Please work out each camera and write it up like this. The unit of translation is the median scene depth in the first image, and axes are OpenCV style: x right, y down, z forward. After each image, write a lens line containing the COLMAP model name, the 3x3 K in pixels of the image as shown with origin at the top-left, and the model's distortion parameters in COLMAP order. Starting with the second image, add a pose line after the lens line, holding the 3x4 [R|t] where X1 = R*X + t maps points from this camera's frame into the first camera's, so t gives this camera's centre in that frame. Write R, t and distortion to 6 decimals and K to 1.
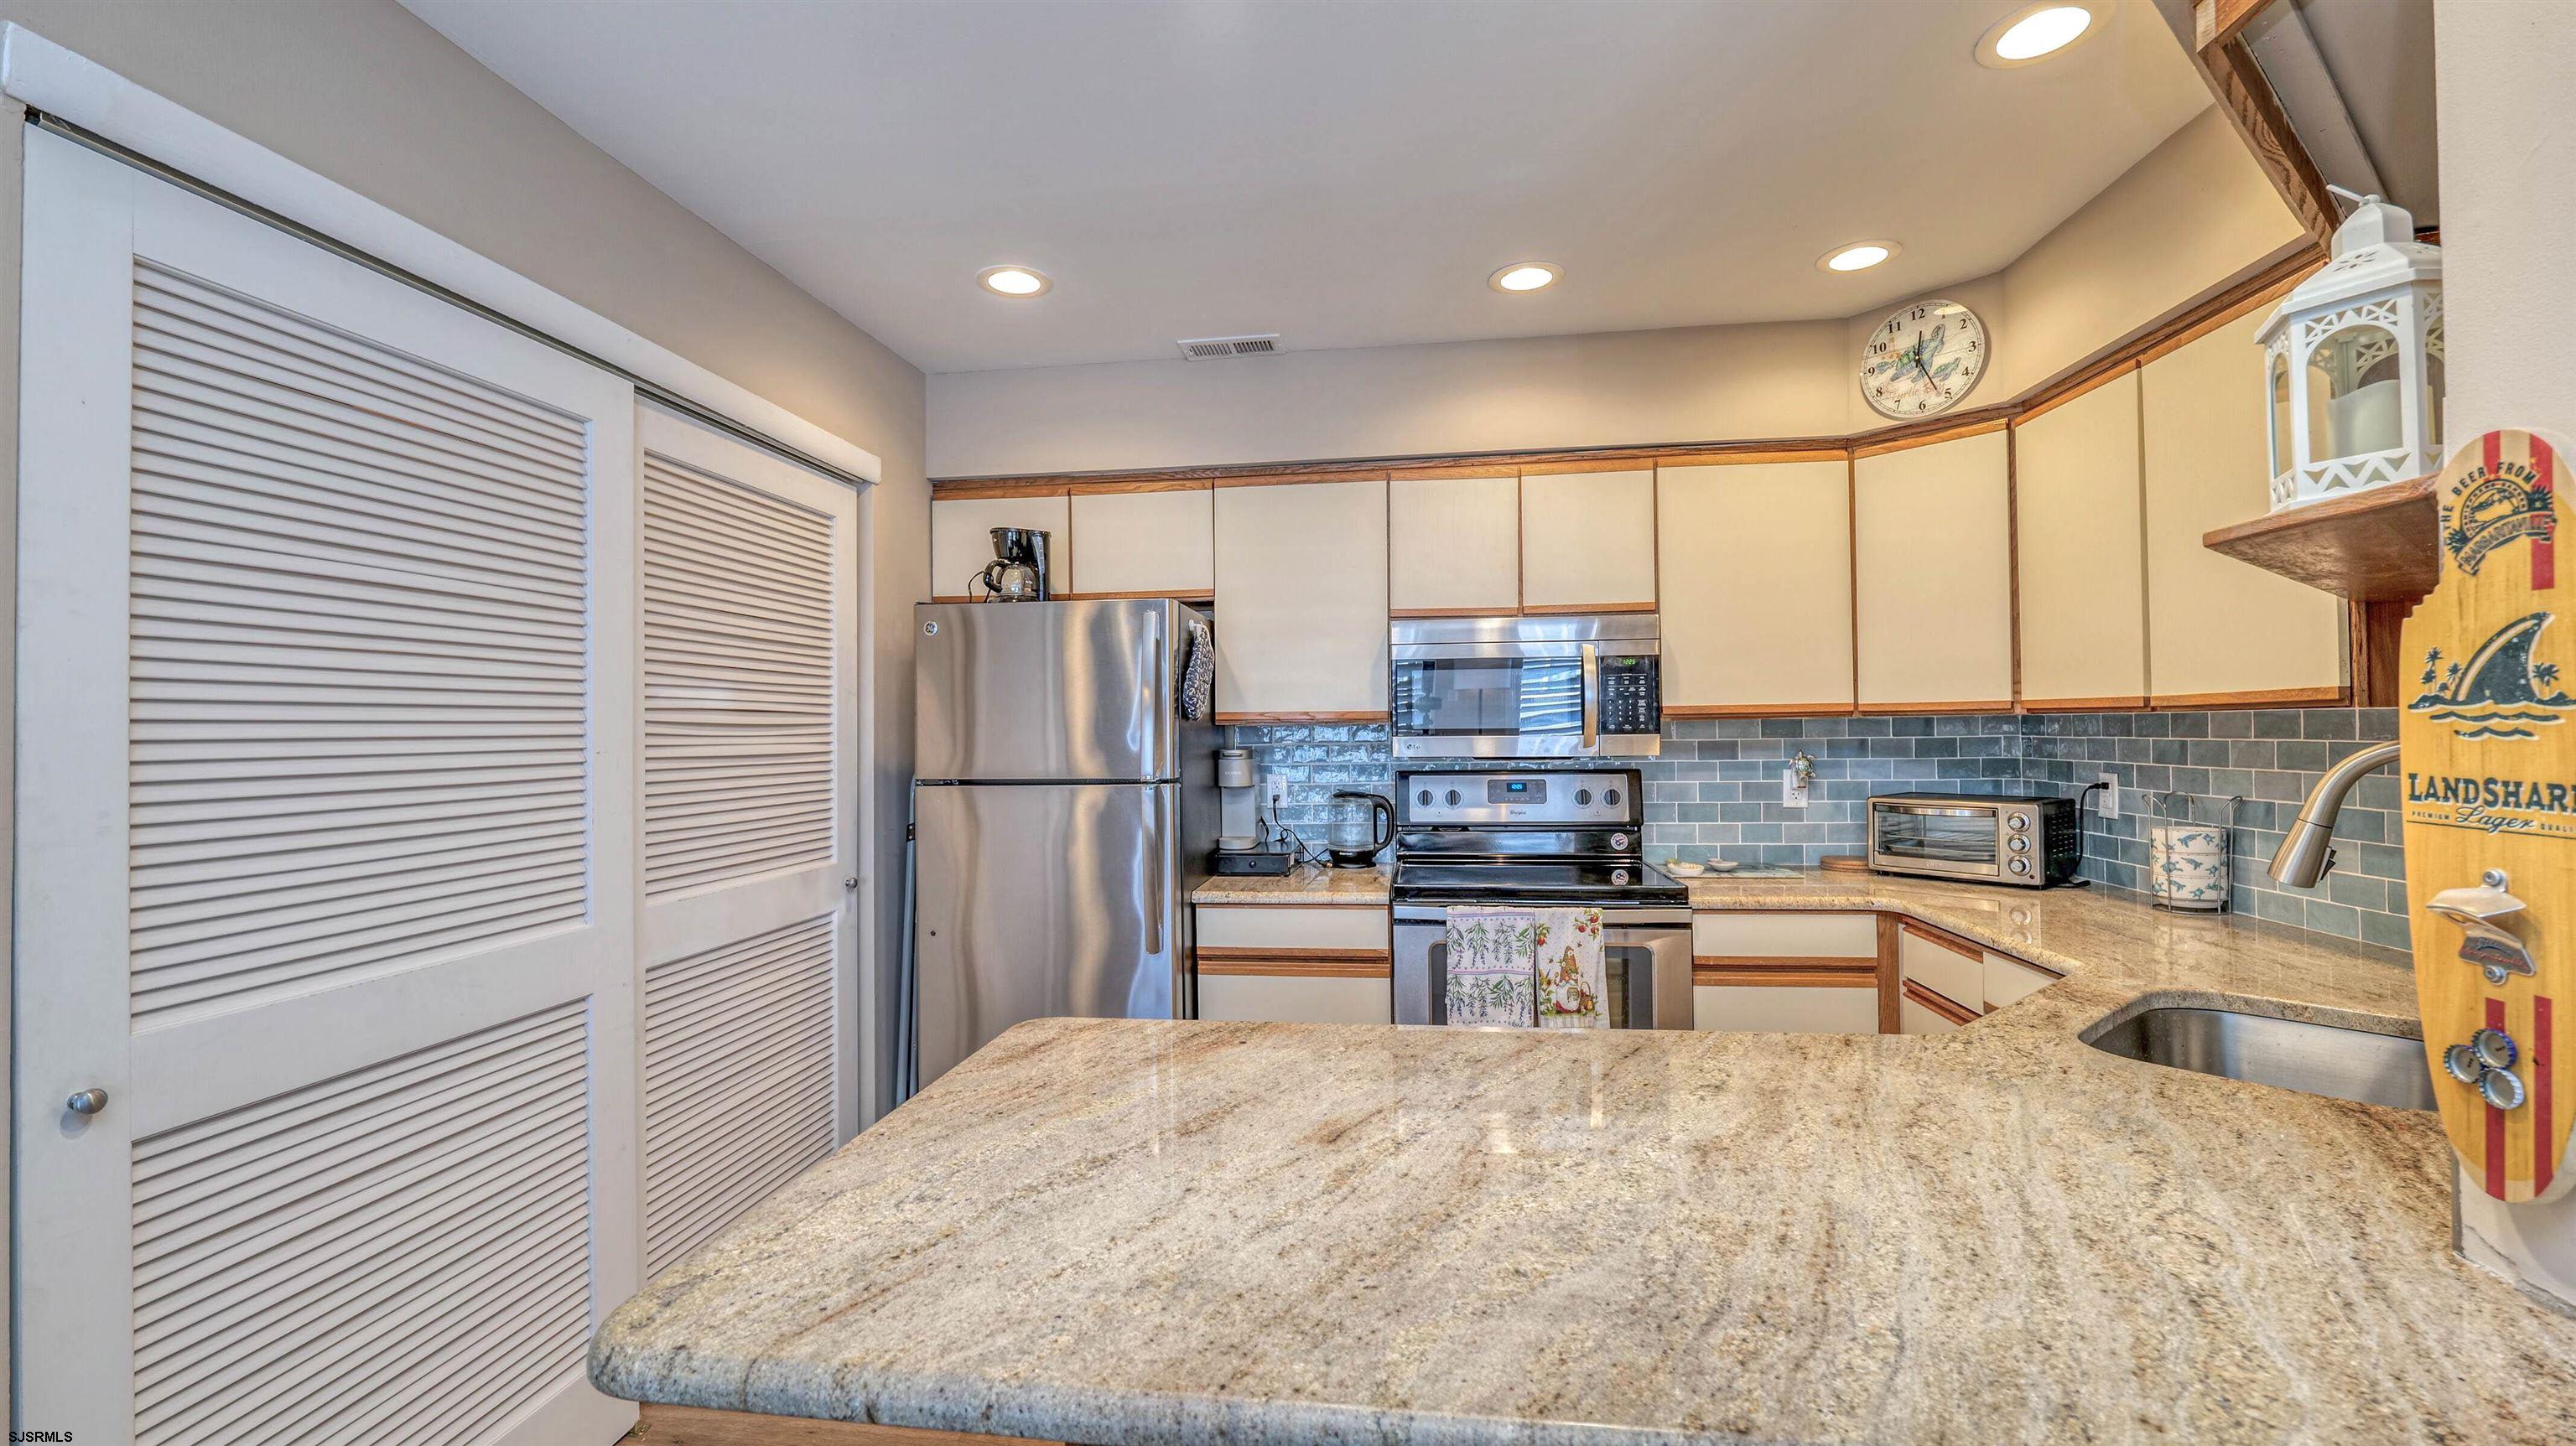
lens RADIAL K [[1045.2, 0, 1274.9], [0, 1045.2, 718.6], [0, 0, 1]] dist [-0.016450, 0.003084]
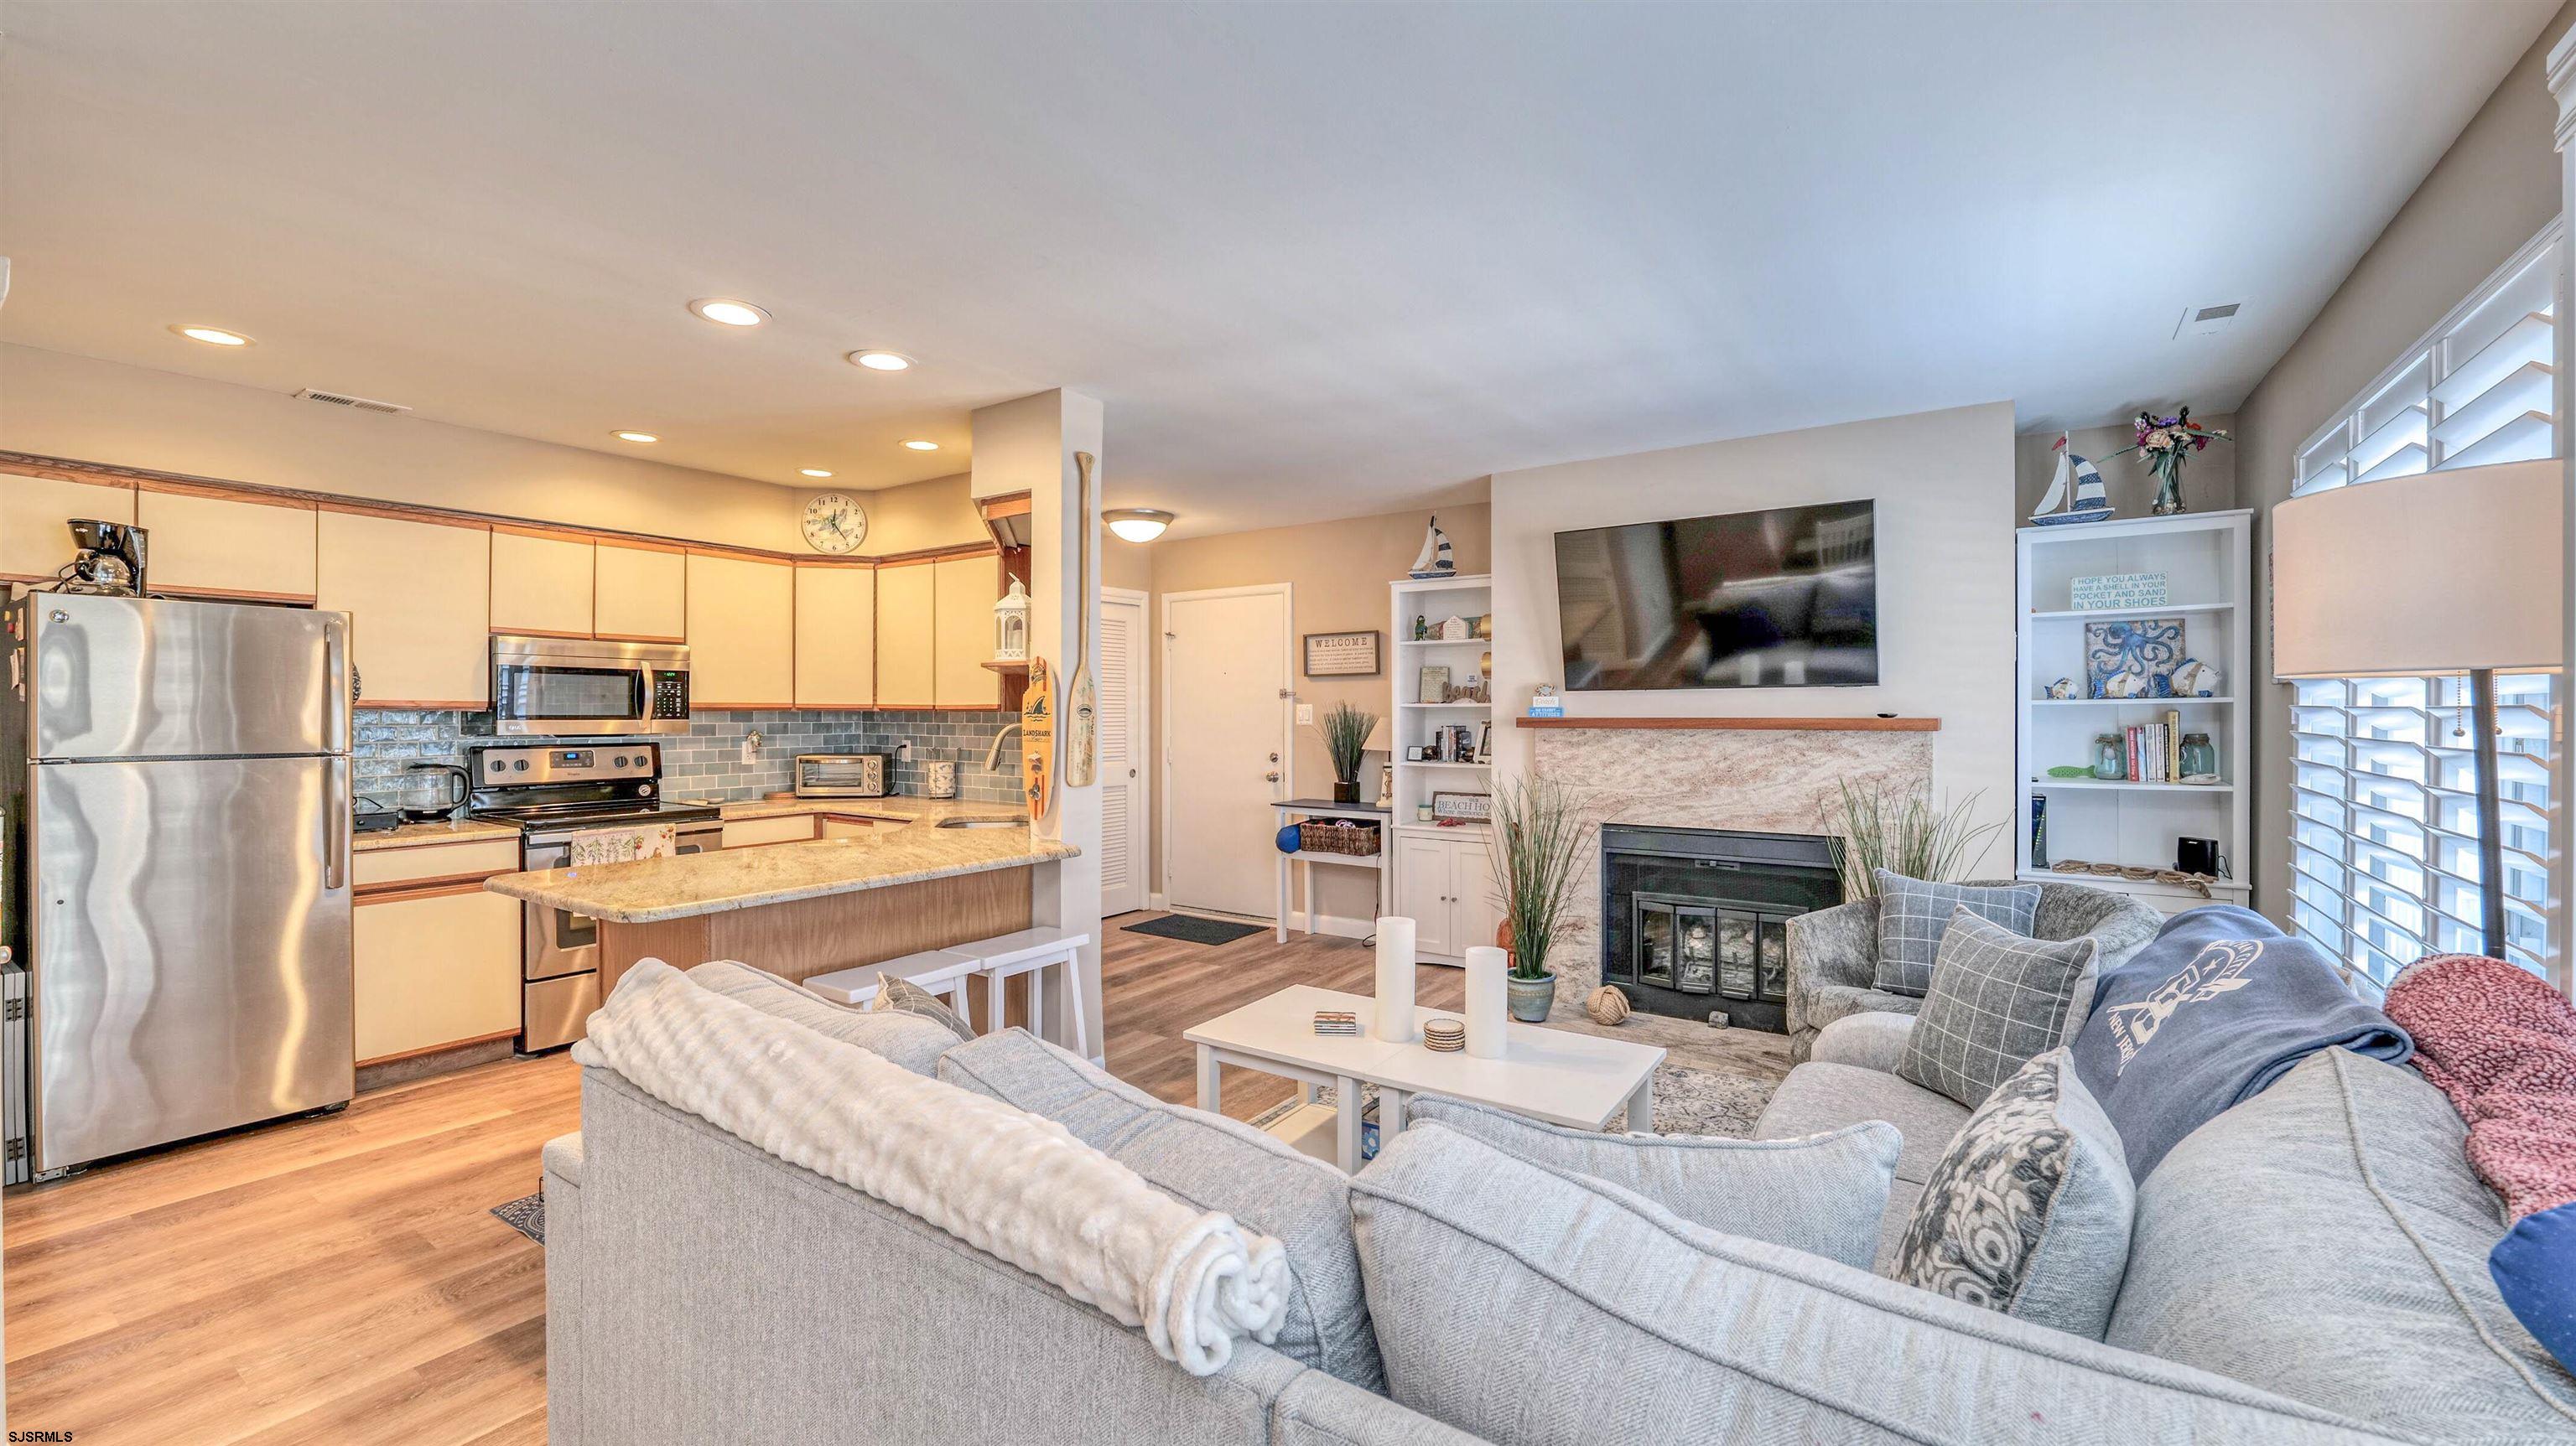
lens RADIAL K [[1045.2, 0, 1274.9], [0, 1045.2, 718.6], [0, 0, 1]] dist [-0.016450, 0.003084]
pose [[0.451381, 0.006979, 0.892304, -0.737300], [-0.018231, 0.999833, 0.001403, -0.006351], [-0.892145, -0.016901, 0.451433, -0.606777]]
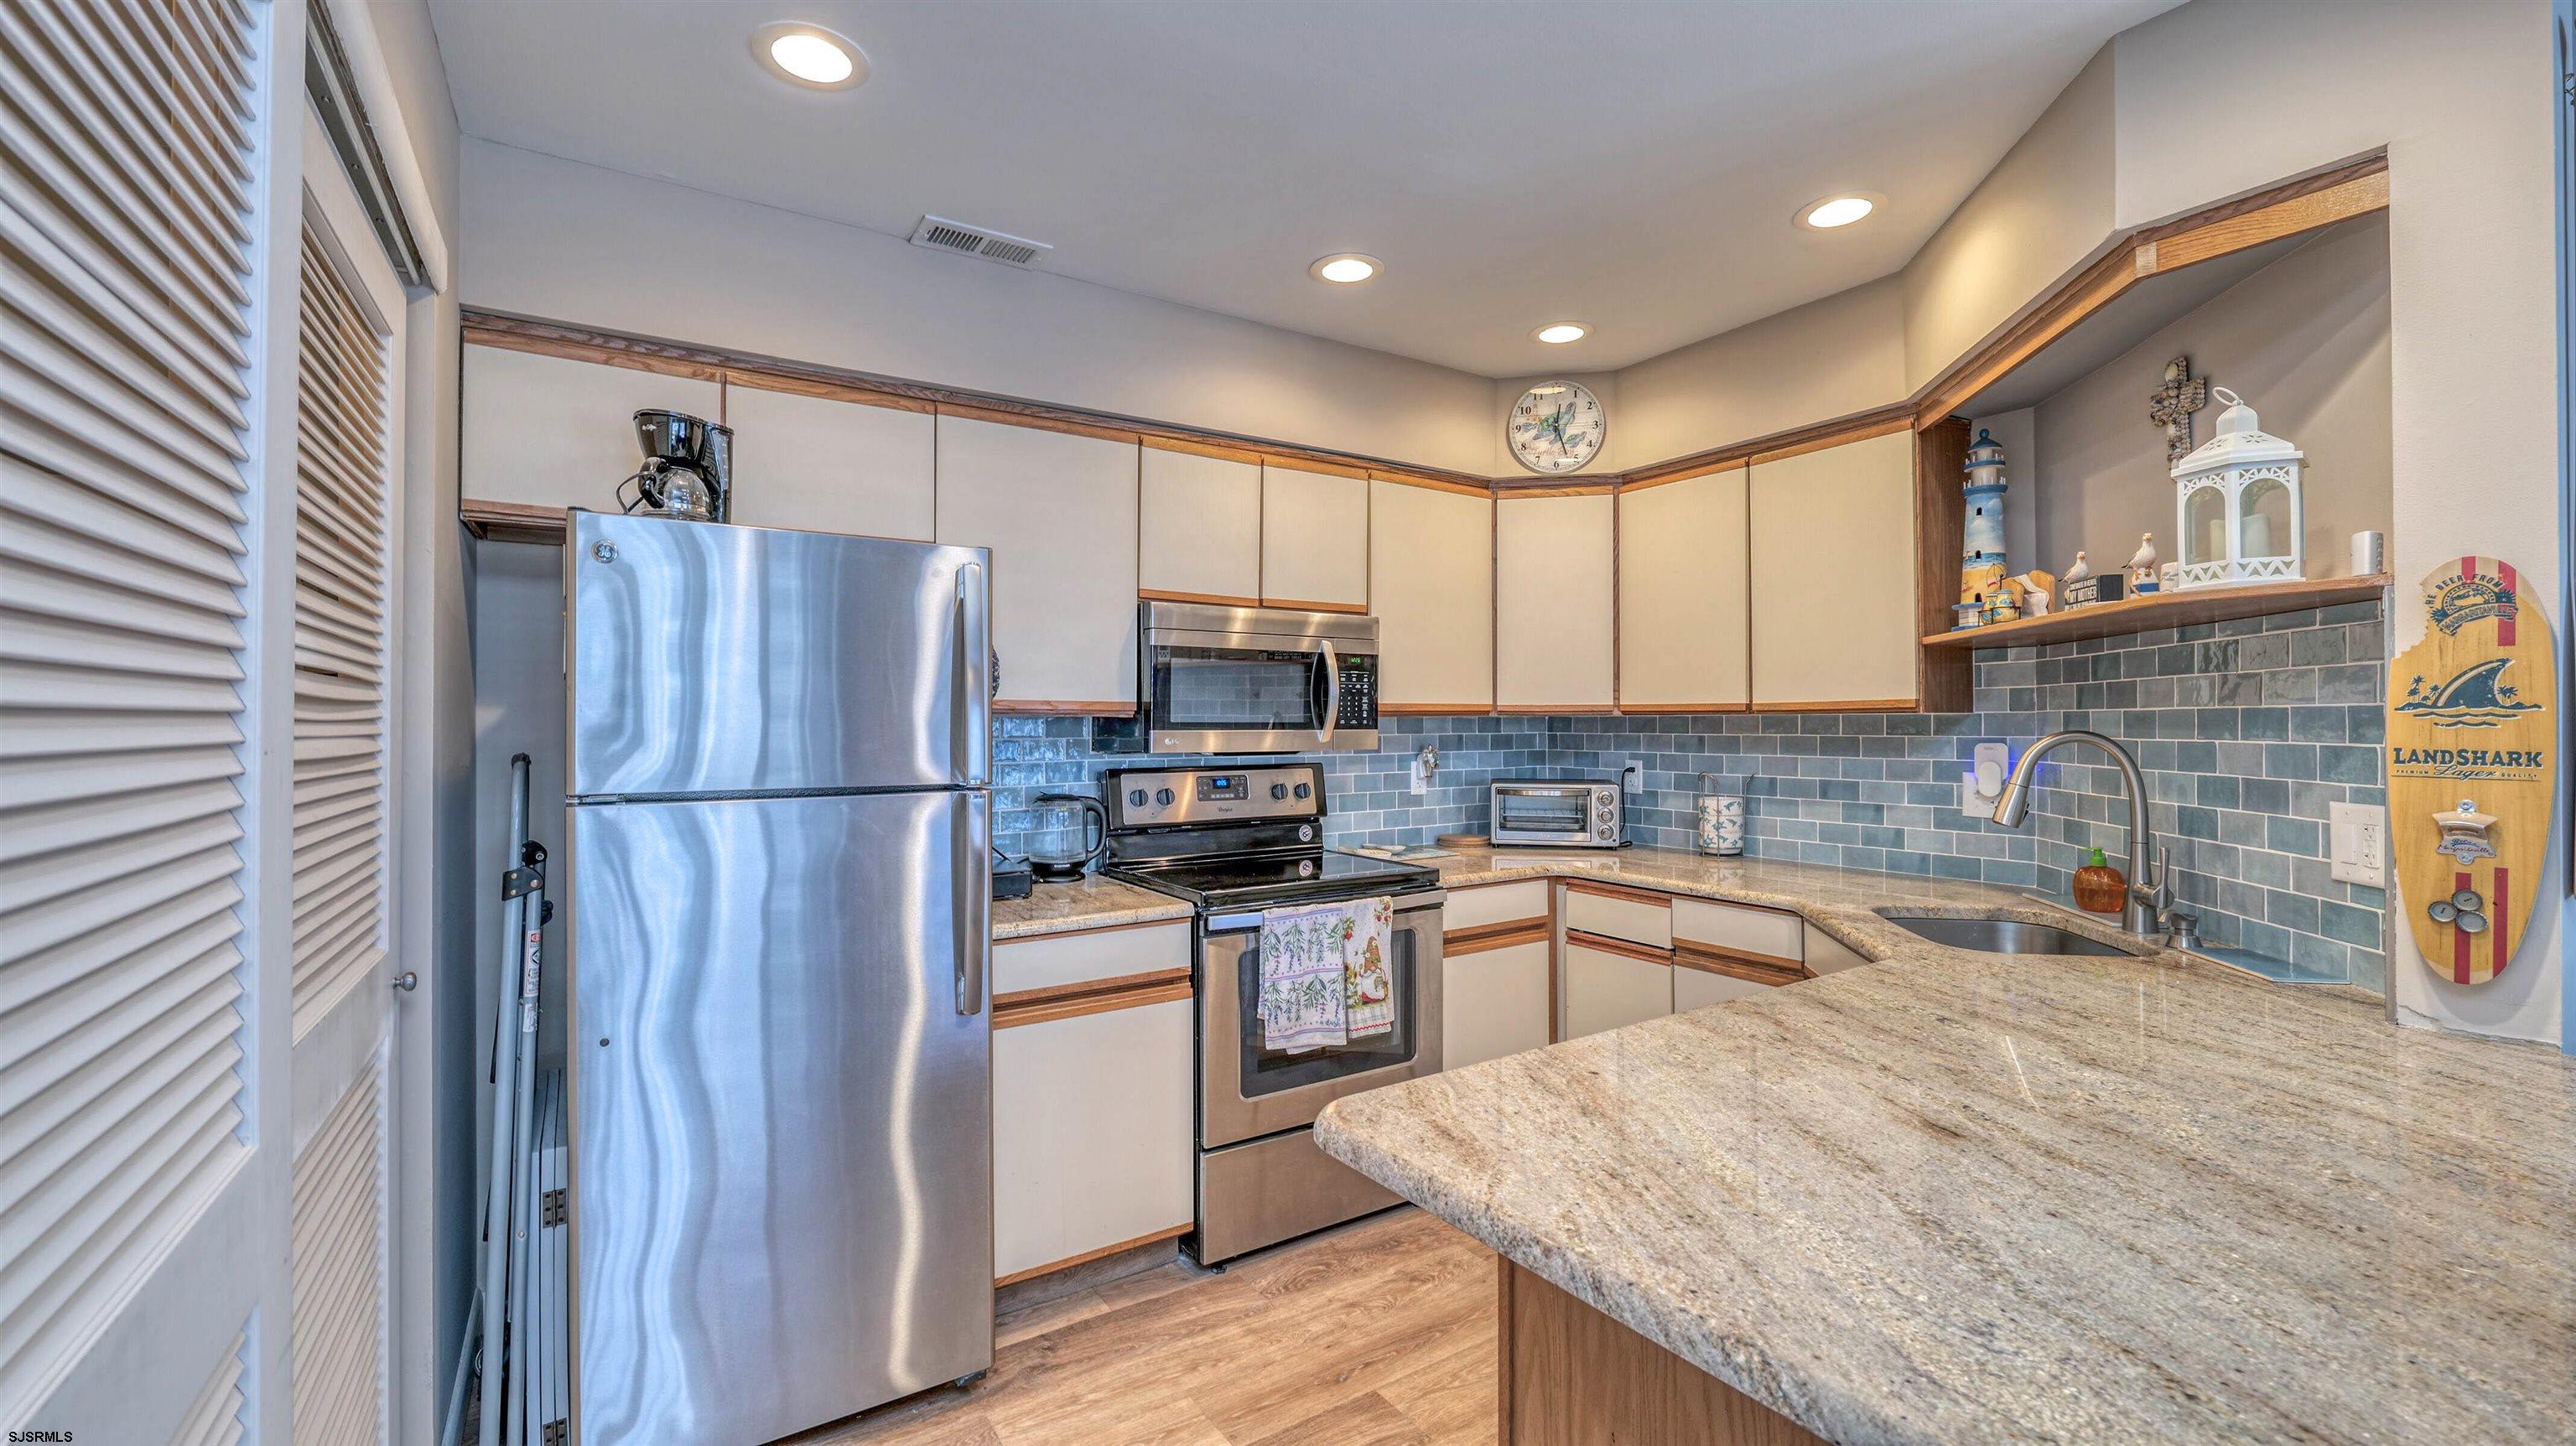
lens RADIAL K [[1045.2, 0, 1274.9], [0, 1045.2, 718.6], [0, 0, 1]] dist [-0.016450, 0.003084]
pose [[0.759944, 0.012672, 0.649865, -0.447697], [-0.012685, 0.999909, -0.004664, 0.011182], [-0.649865, -0.004699, 0.760036, 0.282871]]
